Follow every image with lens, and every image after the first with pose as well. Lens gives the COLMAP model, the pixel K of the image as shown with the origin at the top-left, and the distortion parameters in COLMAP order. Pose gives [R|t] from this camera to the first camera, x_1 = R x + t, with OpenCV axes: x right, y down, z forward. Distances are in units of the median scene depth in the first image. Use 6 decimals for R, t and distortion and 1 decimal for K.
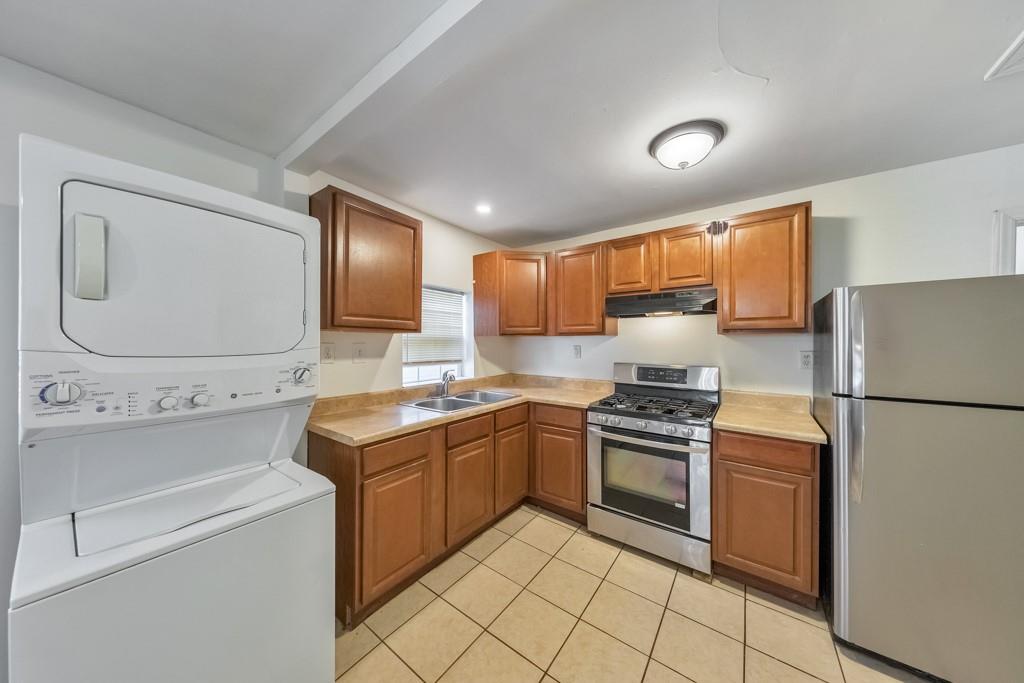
lens RADIAL K [[322.2, 0, 516.0], [0, 322.2, 342.3], [0, 0, 1]] dist [0.005529, -0.000067]
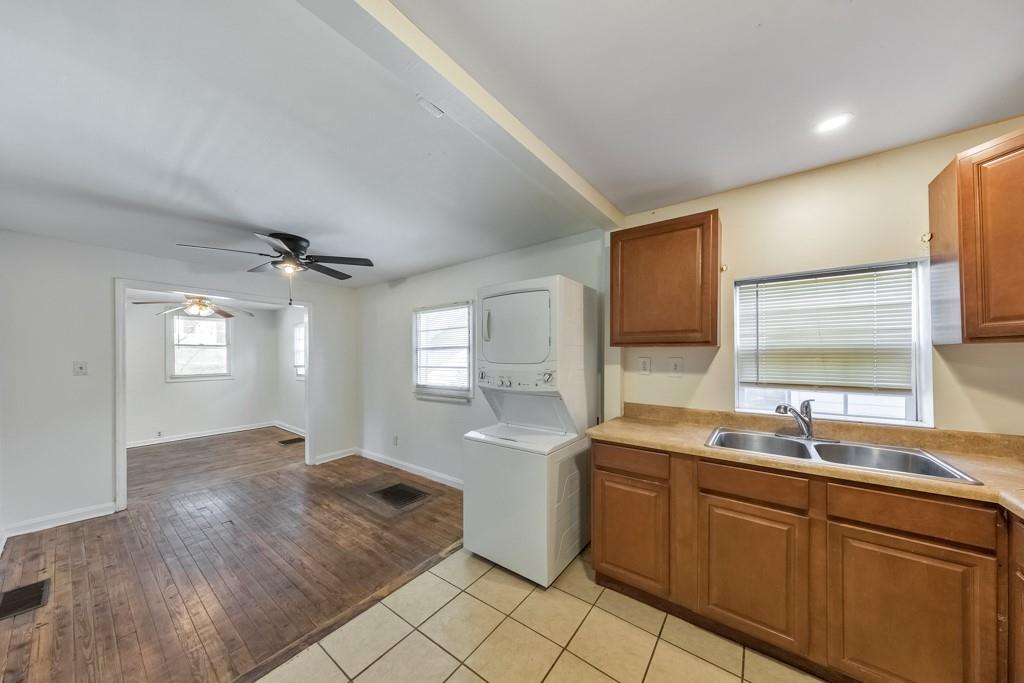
lens RADIAL K [[322.2, 0, 506.9], [0, 322.2, 357.5], [0, 0, 1]] dist [0.005529, -0.000067]
pose [[-0.022901, 0.002910, -0.999734, 0.566986], [0.002480, 0.999993, 0.002854, -0.001797], [0.999735, -0.002414, -0.022908, 0.503511]]
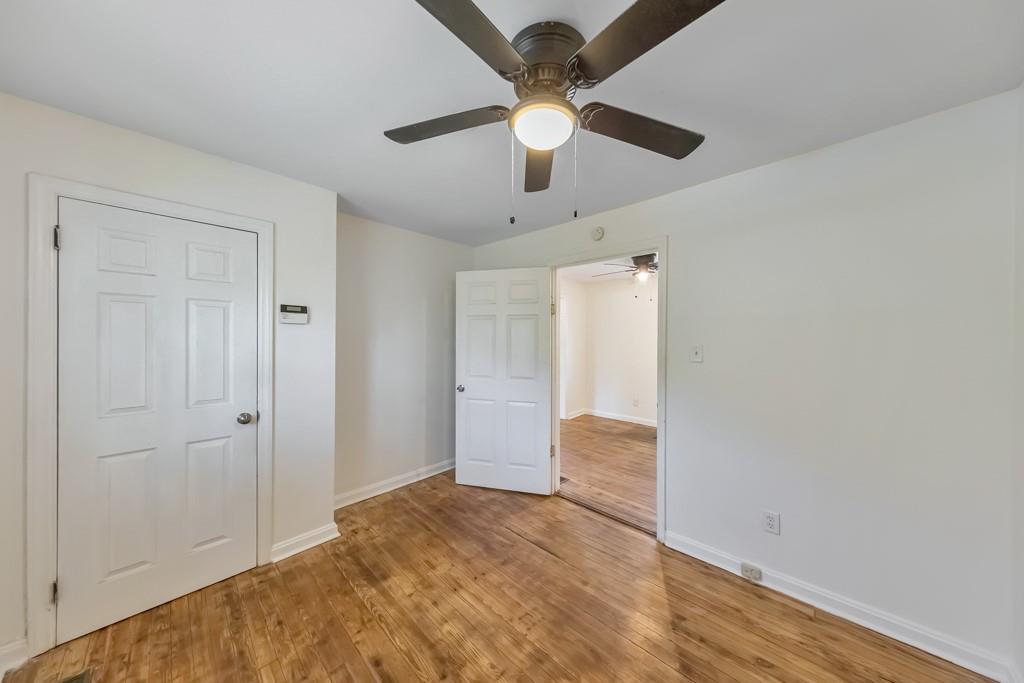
lens RADIAL K [[322.2, 0, 527.9], [0, 322.2, 339.3], [0, 0, 1]] dist [0.005529, -0.000067]
pose [[-0.103719, -0.000560, -0.994606, 1.184151], [-0.018991, 0.999819, 0.001418, 0.031003], [0.994425, 0.019035, -0.103711, -0.791960]]
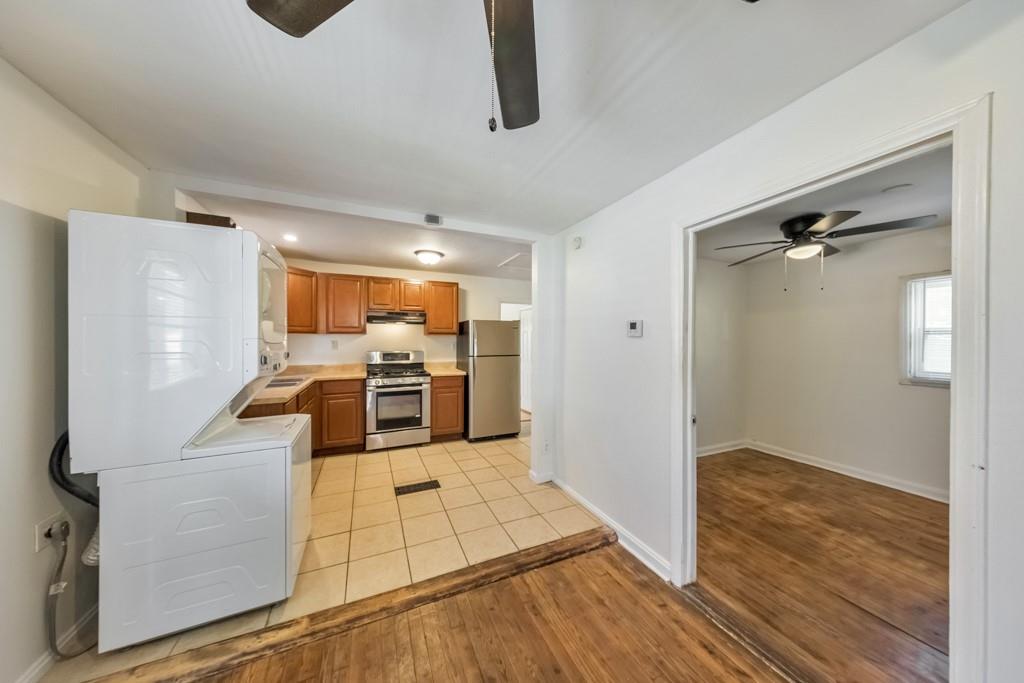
lens RADIAL K [[322.2, 0, 508.4], [0, 322.2, 343.0], [0, 0, 1]] dist [0.005529, -0.000067]
pose [[0.501768, -0.008656, 0.864959, -0.861596], [0.005941, 0.999961, 0.006560, 0.018219], [-0.864982, 0.001847, 0.501800, -0.481720]]
